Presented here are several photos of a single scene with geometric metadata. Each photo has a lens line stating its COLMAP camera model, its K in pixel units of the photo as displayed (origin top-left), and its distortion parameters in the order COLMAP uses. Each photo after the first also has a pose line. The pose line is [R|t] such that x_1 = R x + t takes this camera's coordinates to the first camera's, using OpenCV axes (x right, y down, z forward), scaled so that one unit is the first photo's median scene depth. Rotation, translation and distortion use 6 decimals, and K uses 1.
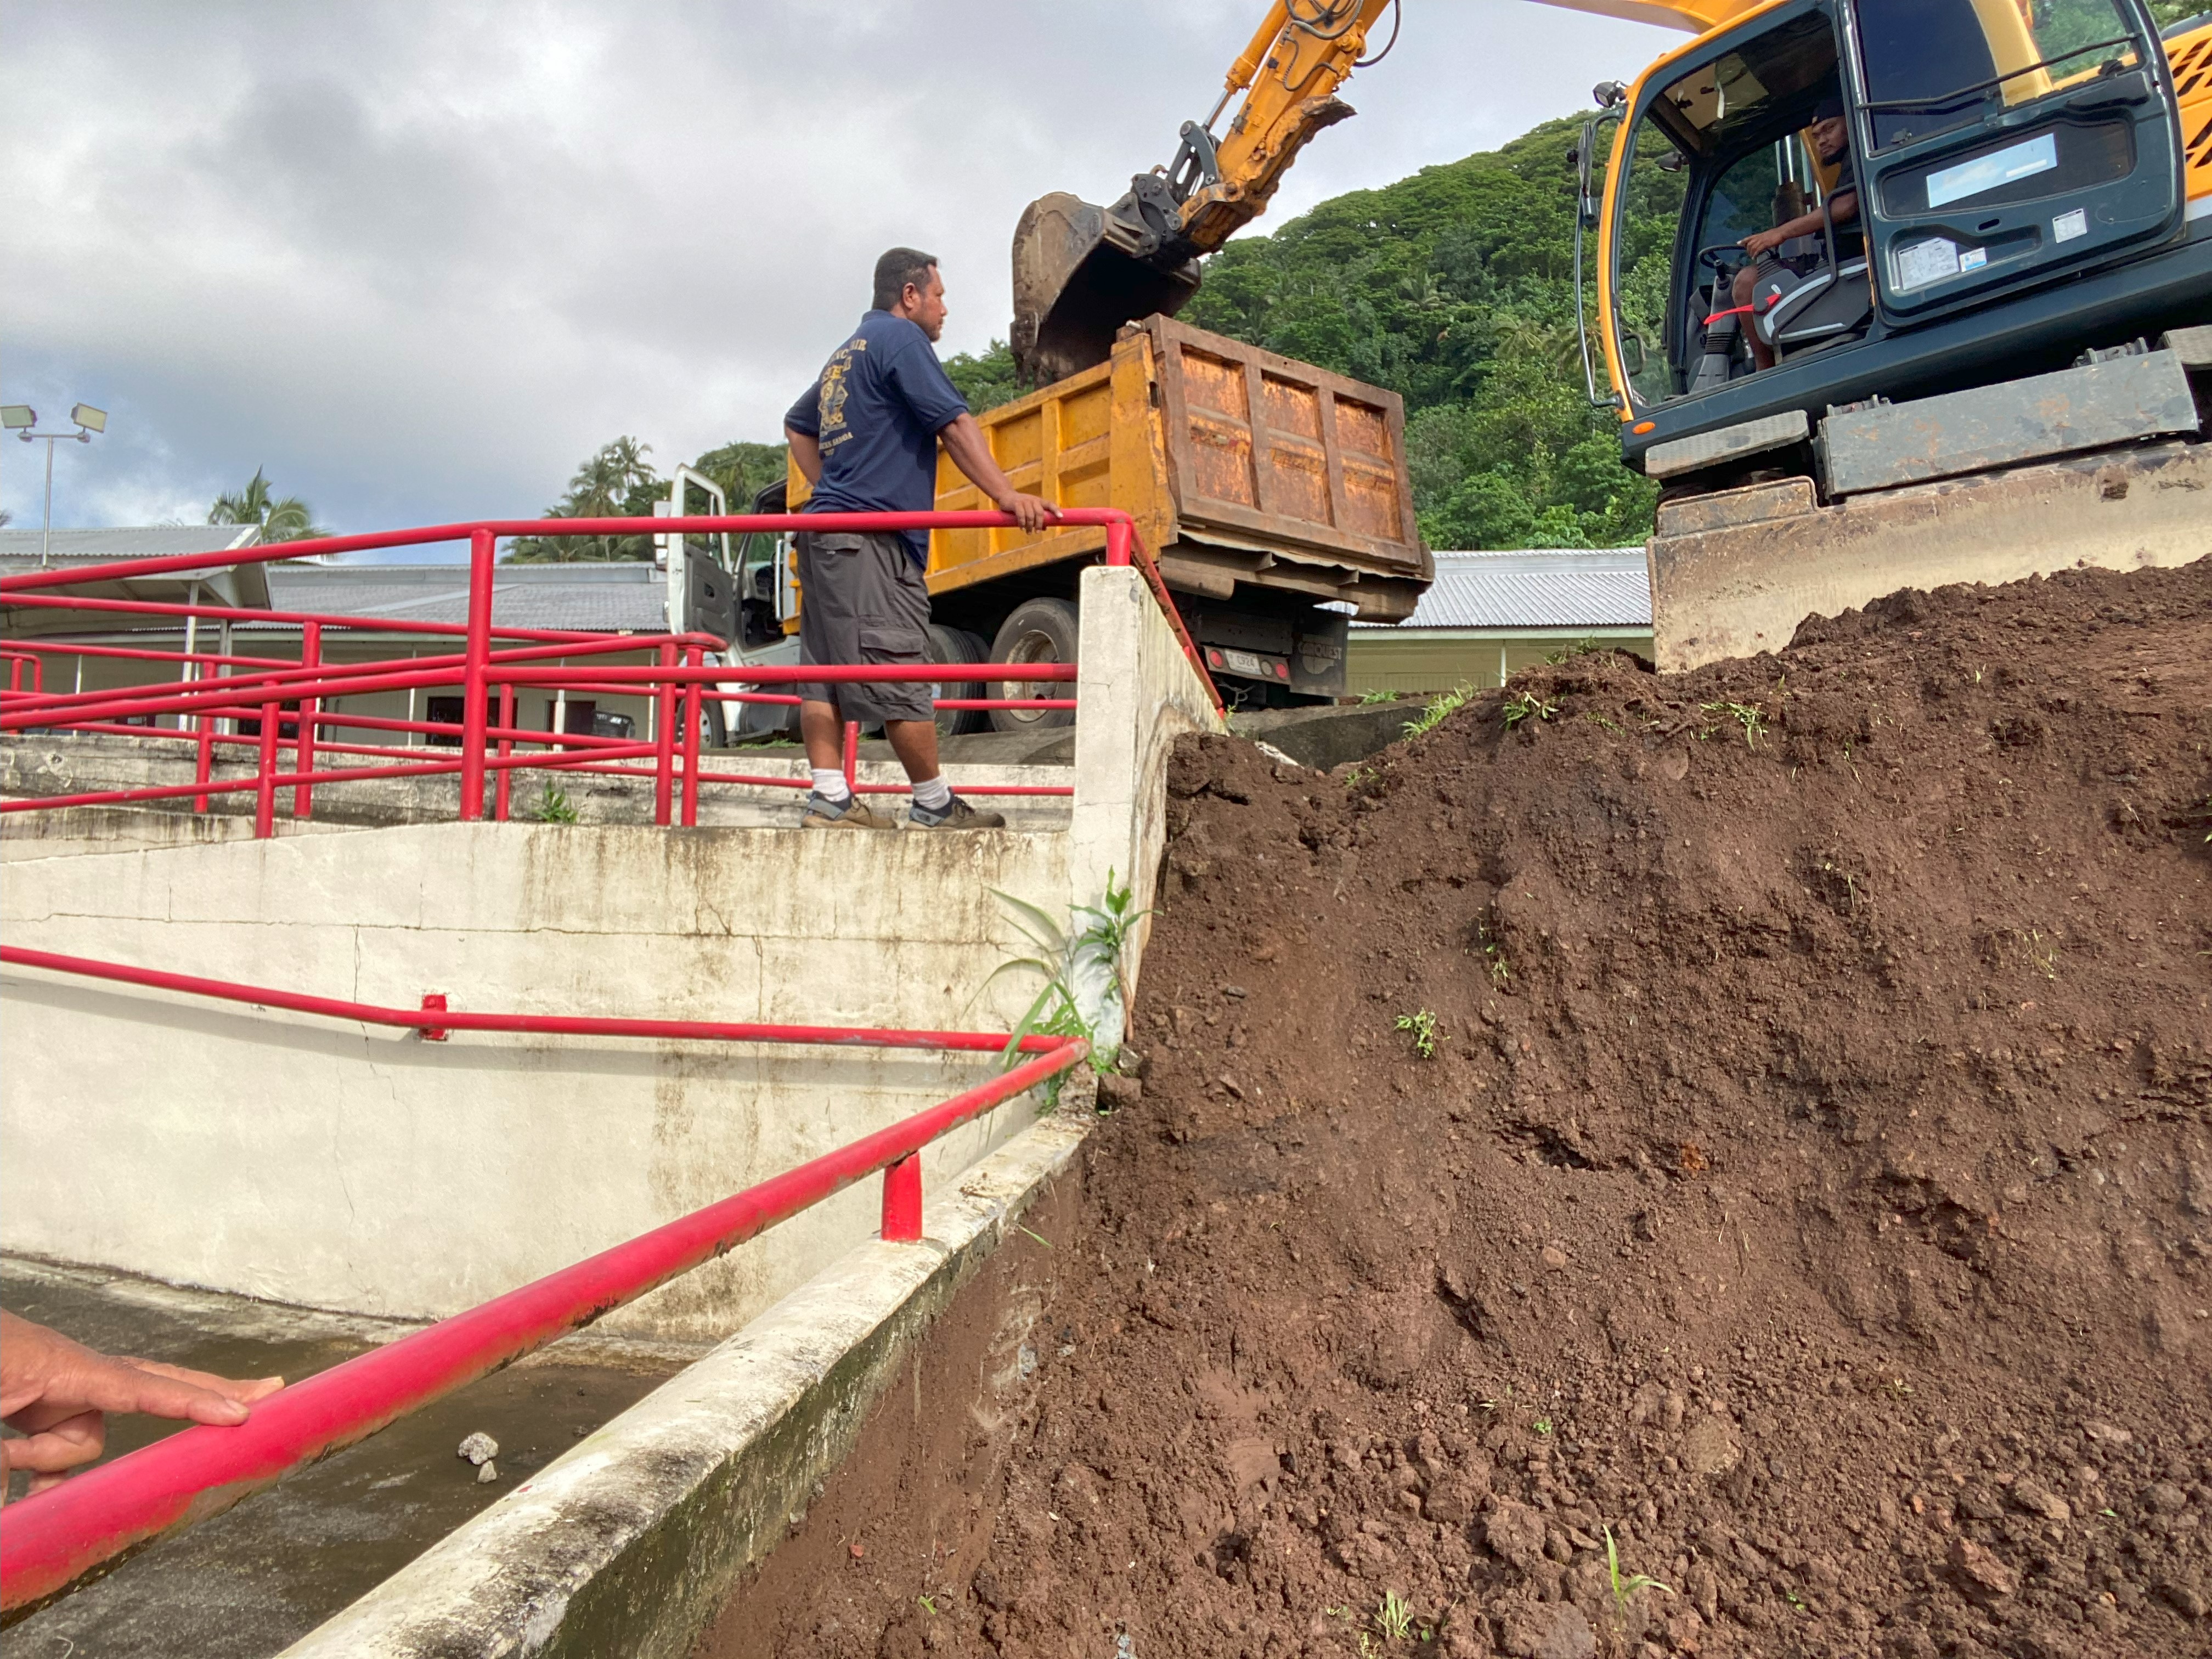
lens RADIAL K [[1521.0, 0, 1083.7], [0, 1521.0, 824.3], [0, 0, 1]] dist [0.073752, -0.085839]
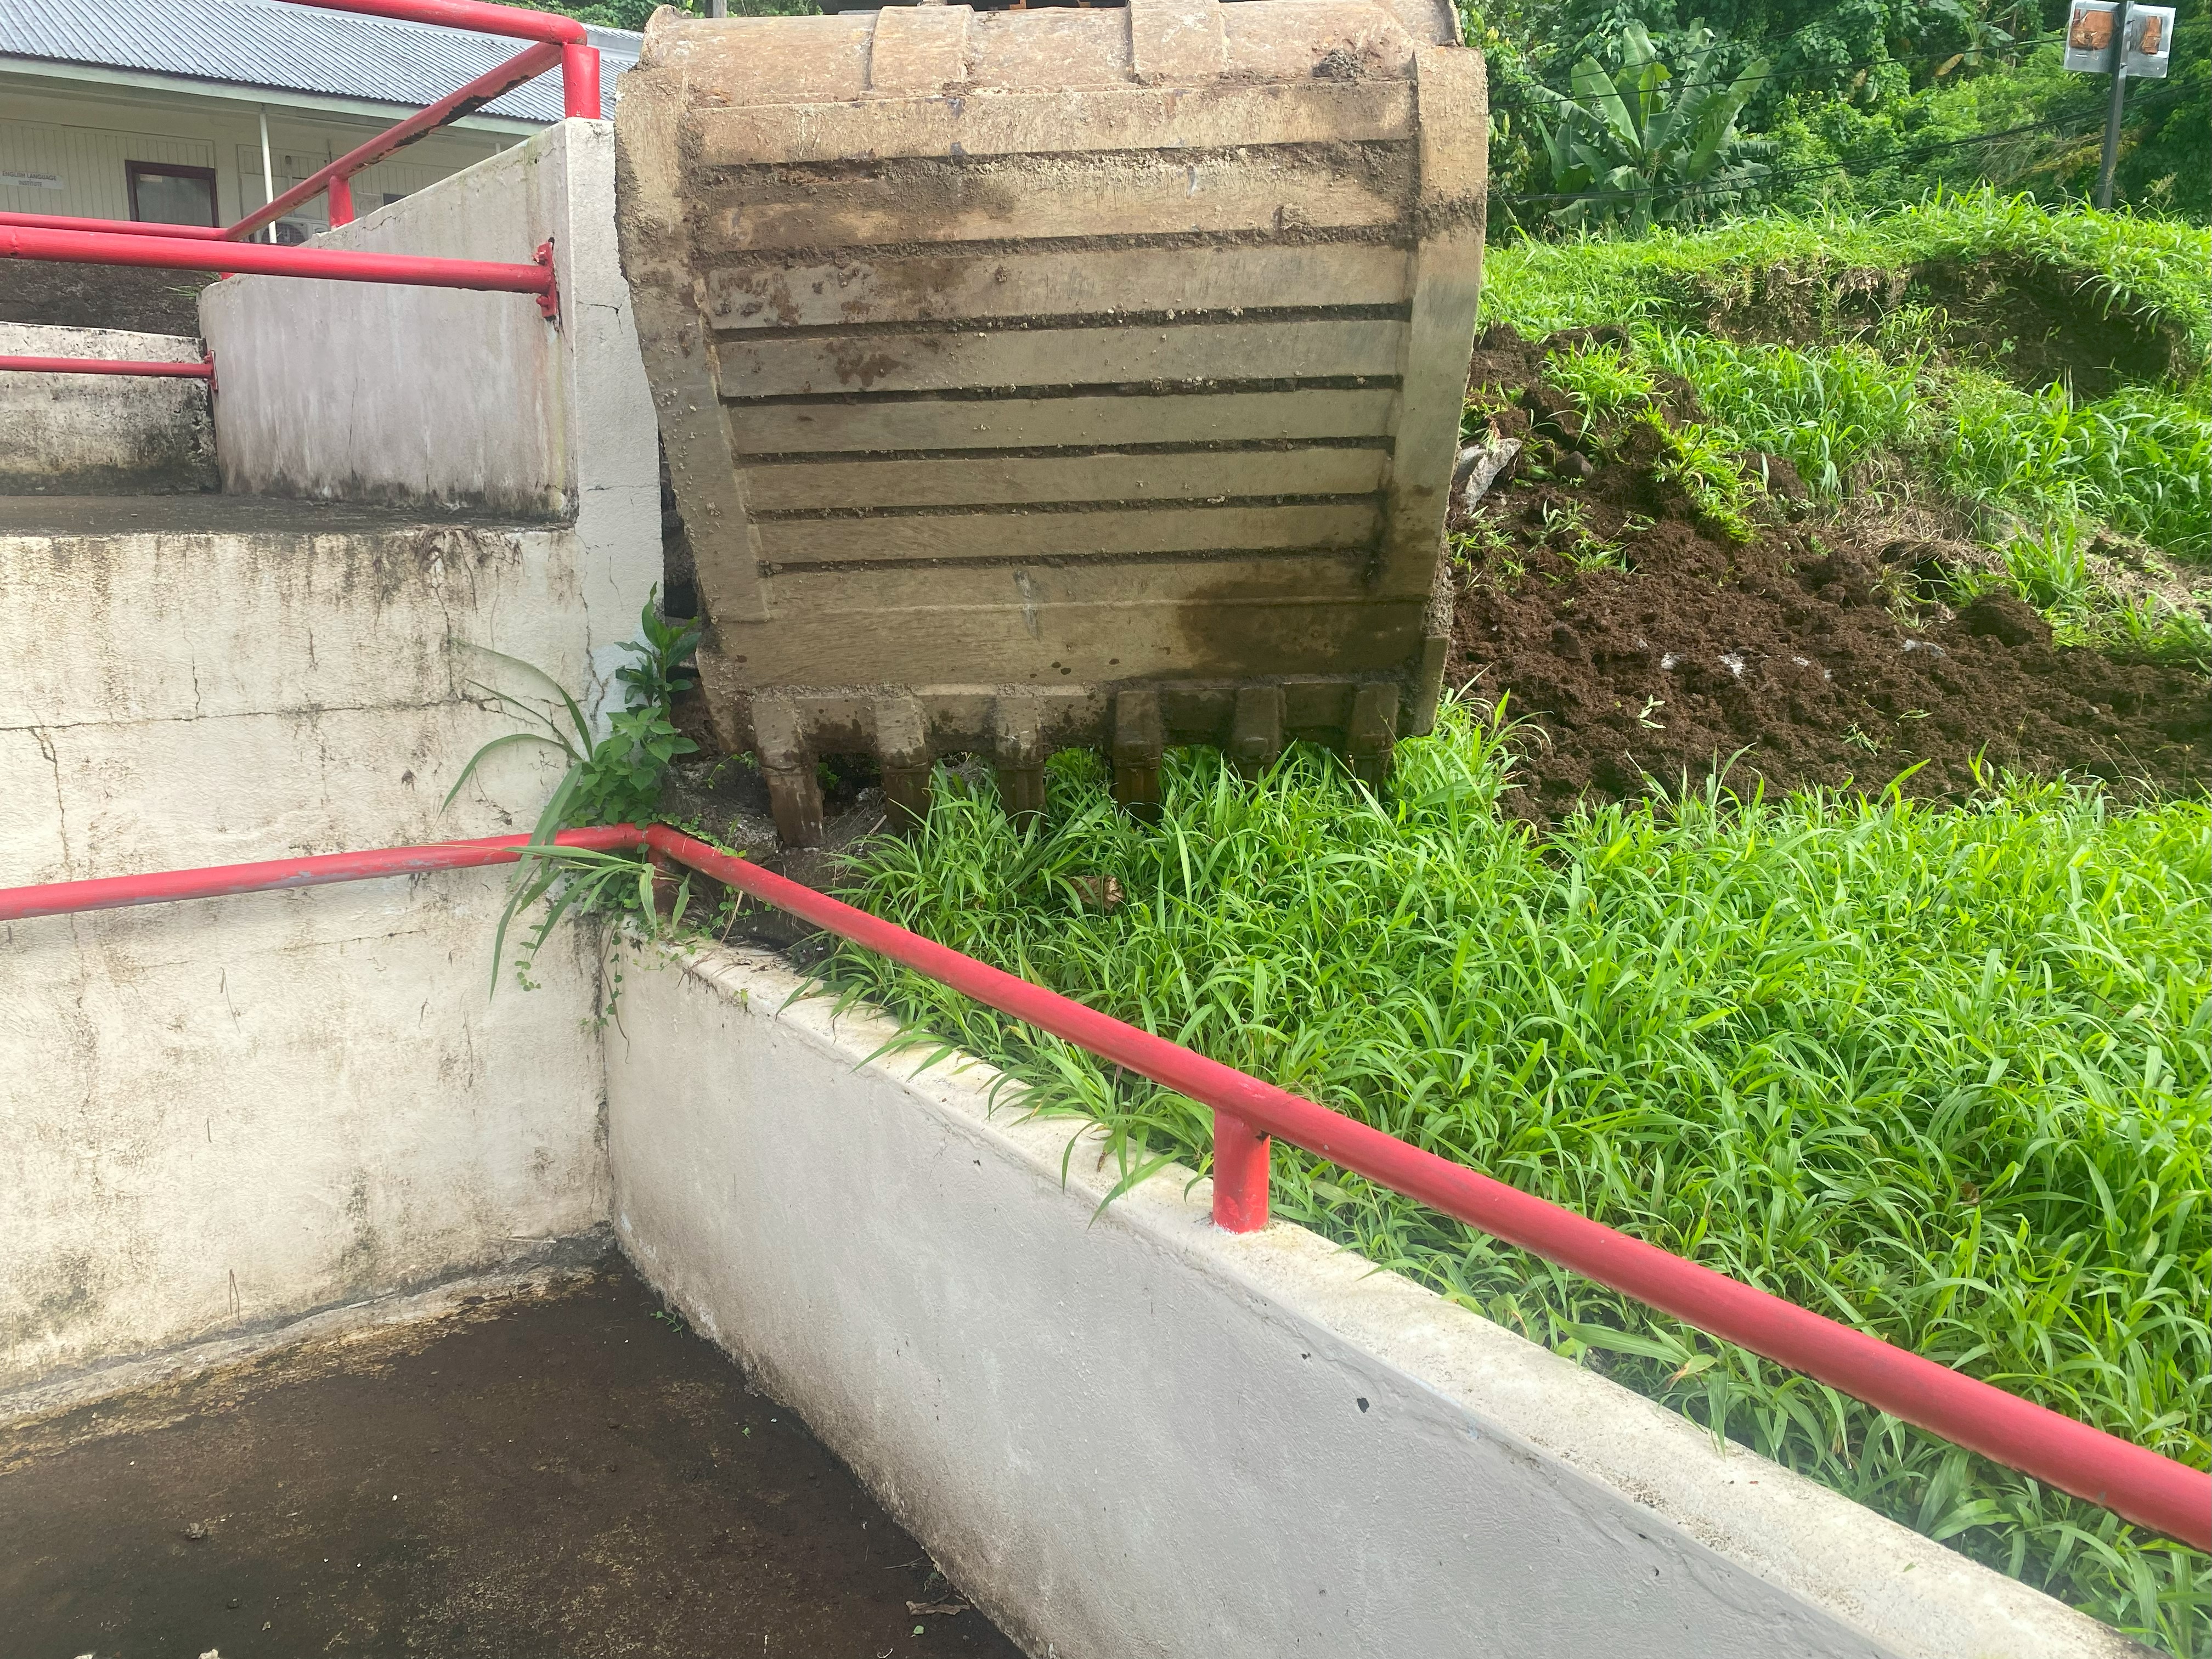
lens RADIAL K [[1724.9, 0, 1092.3], [0, 1724.9, 830.6], [0, 0, 1]] dist [0.010934, -0.014567]
pose [[0.698545, -0.163757, 0.696577, -0.397946], [-0.039334, 0.963203, 0.265882, -0.077706], [-0.714485, -0.213129, 0.666399, 0.277773]]
